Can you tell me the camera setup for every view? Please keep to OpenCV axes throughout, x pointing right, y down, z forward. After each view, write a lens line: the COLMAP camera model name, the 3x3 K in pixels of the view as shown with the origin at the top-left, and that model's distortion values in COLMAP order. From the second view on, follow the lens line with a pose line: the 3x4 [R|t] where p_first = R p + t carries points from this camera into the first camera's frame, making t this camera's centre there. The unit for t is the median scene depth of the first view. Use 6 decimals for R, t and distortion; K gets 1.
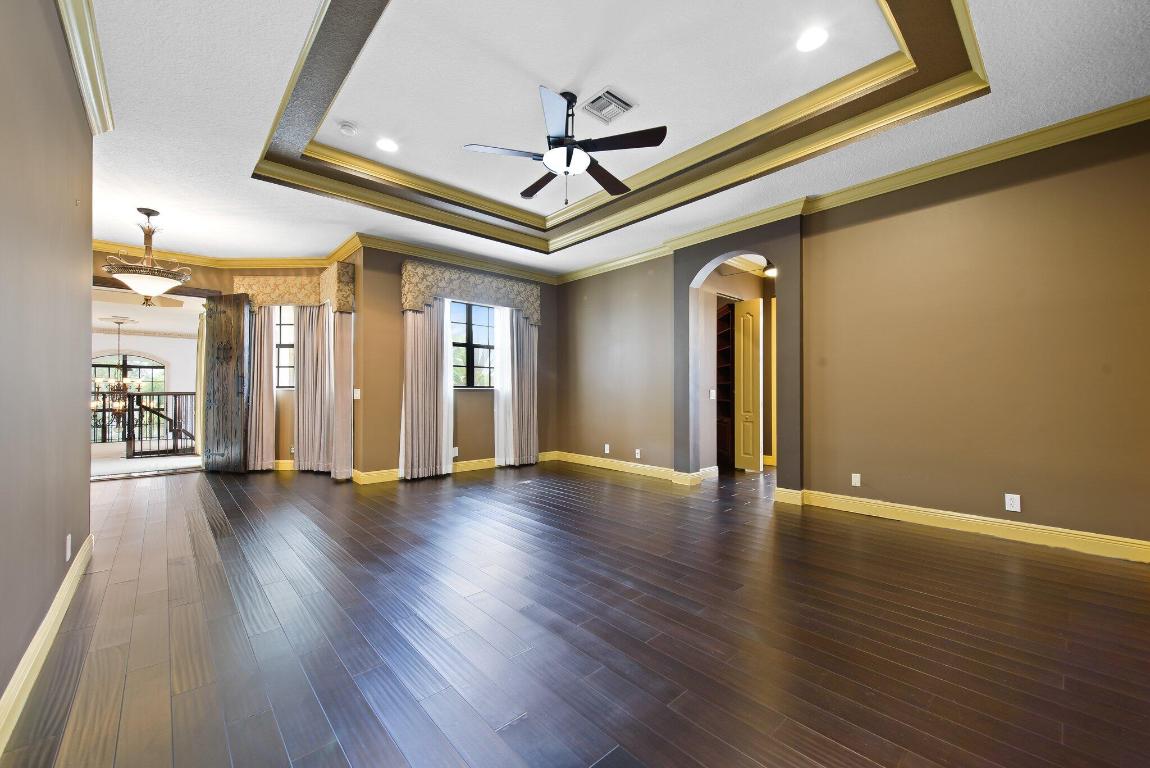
lens RADIAL K [[447.4, 0, 572.6], [0, 447.4, 387.5], [0, 0, 1]] dist [0.001765, -0.000015]
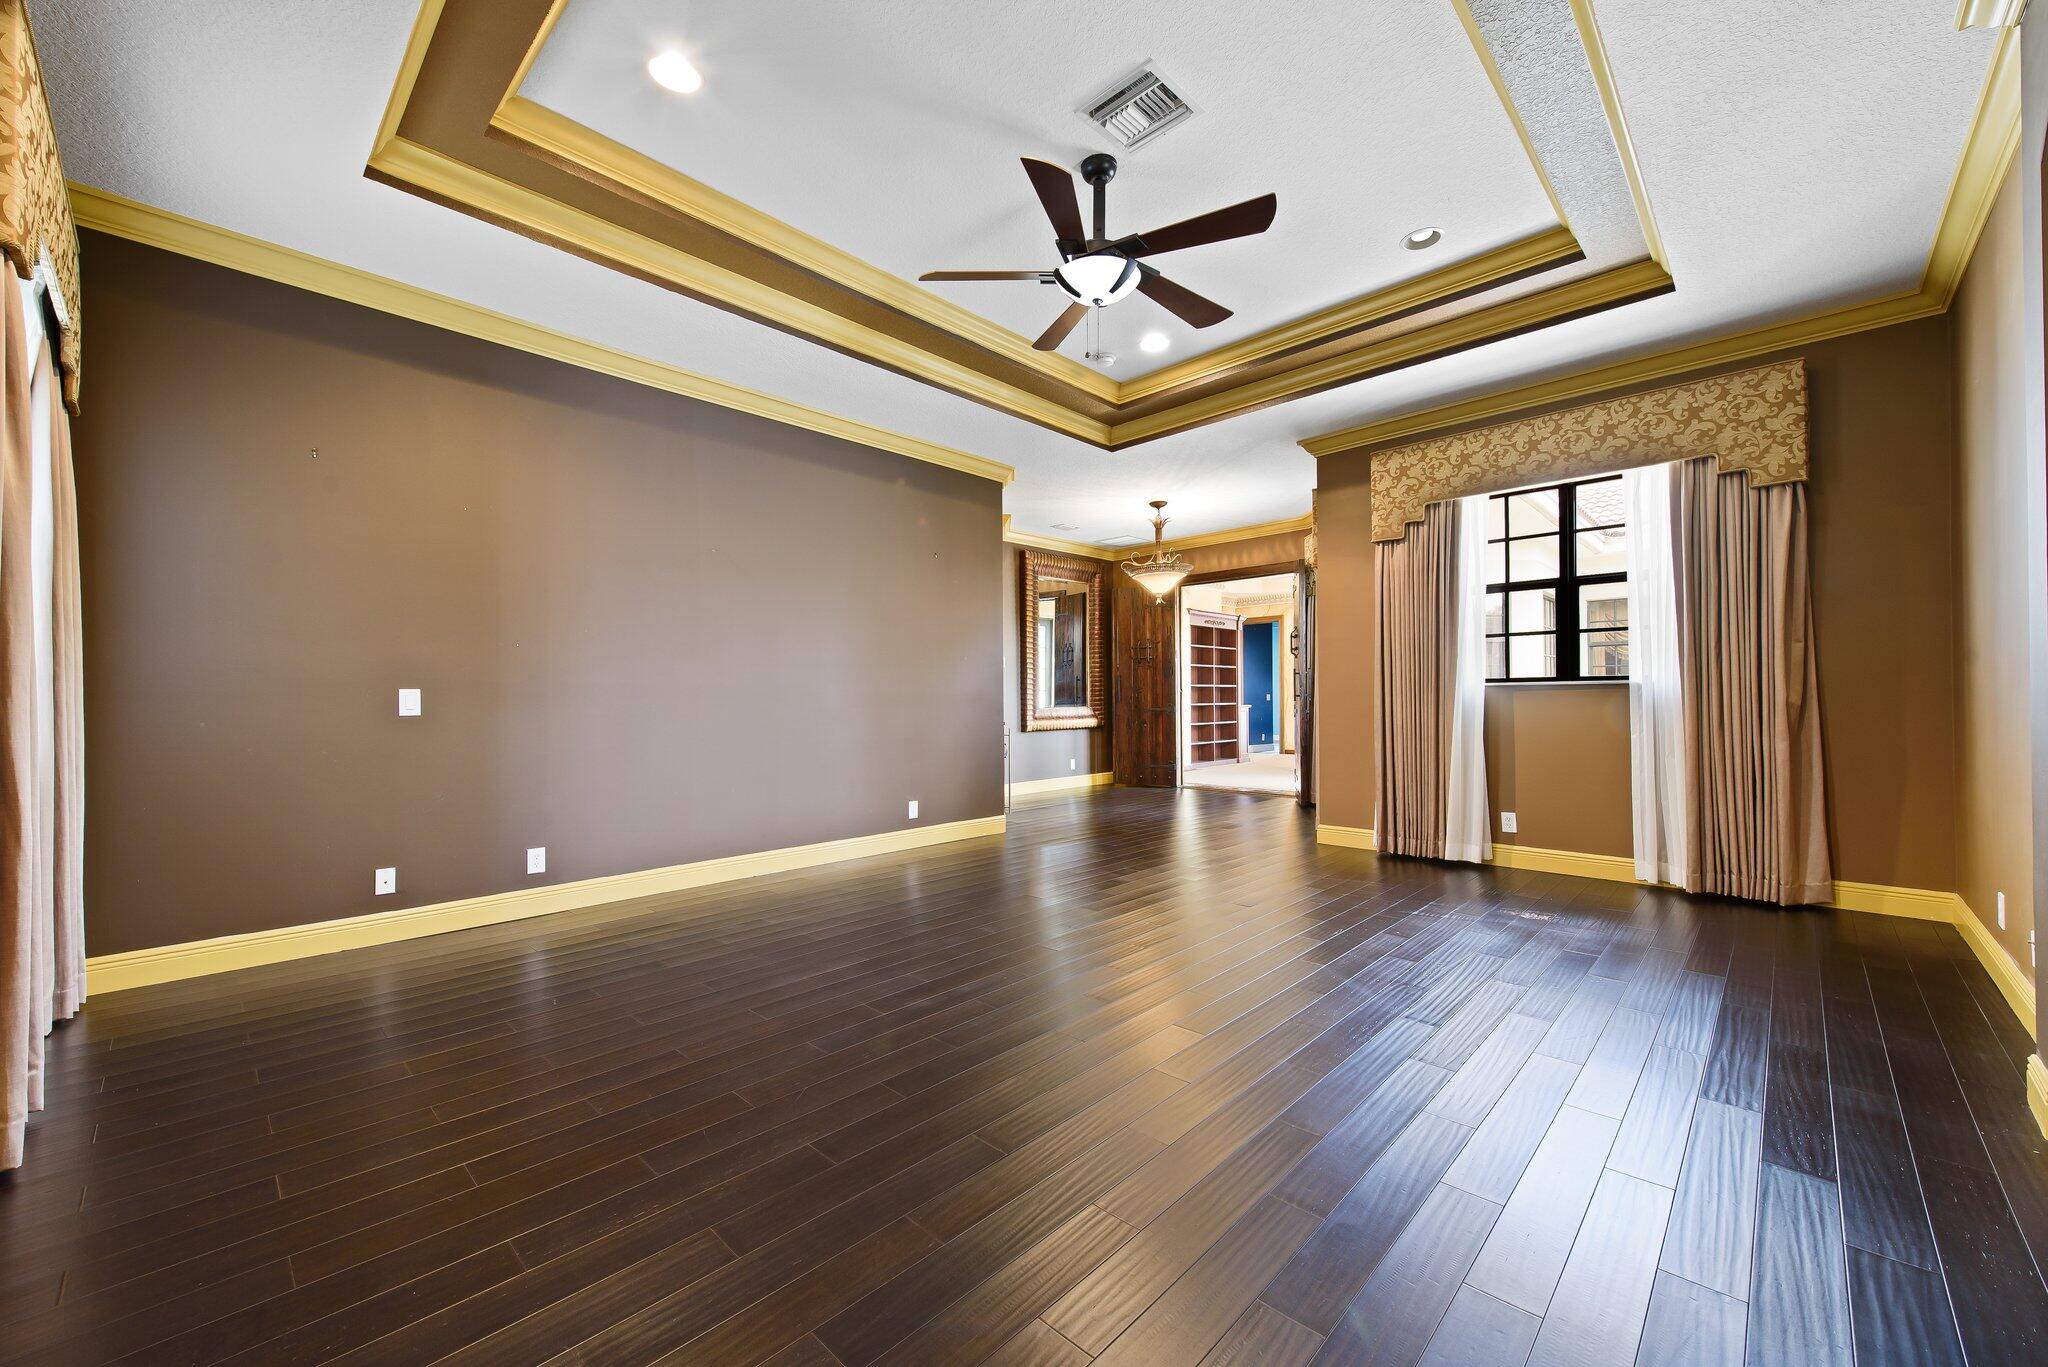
lens RADIAL K [[796.7, 0, 1020.3], [0, 796.7, 694.5], [0, 0, 1]] dist [0.001765, -0.000015]
pose [[0.059664, -0.005707, -0.998202, 0.509273], [0.020672, 0.999776, -0.004480, 0.006318], [0.998004, -0.020368, 0.059768, 0.441393]]
